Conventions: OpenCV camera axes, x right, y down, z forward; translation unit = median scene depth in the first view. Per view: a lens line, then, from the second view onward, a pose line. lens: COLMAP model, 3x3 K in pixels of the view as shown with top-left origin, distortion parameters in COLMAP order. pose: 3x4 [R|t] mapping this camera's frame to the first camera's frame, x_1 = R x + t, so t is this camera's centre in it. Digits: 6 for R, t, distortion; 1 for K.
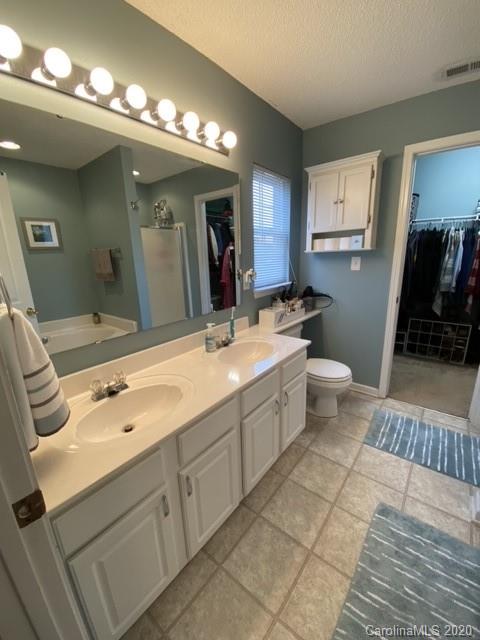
lens RADIAL K [[263.1, 0, 240.0], [0, 263.1, 320.0], [0, 0, 1]] dist [-0.001057, -0.000068]
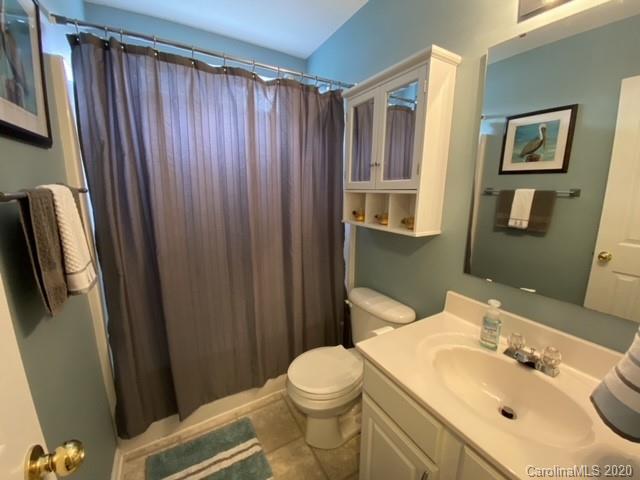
lens RADIAL K [[263.1, 0, 320.0], [0, 263.1, 240.0], [0, 0, 1]] dist [-0.001057, -0.000068]
pose [[-0.371744, 0.191845, -0.908296, 0.344953], [-0.237780, 0.926098, 0.292923, -0.123369], [0.897367, 0.324867, -0.298655, 0.613933]]
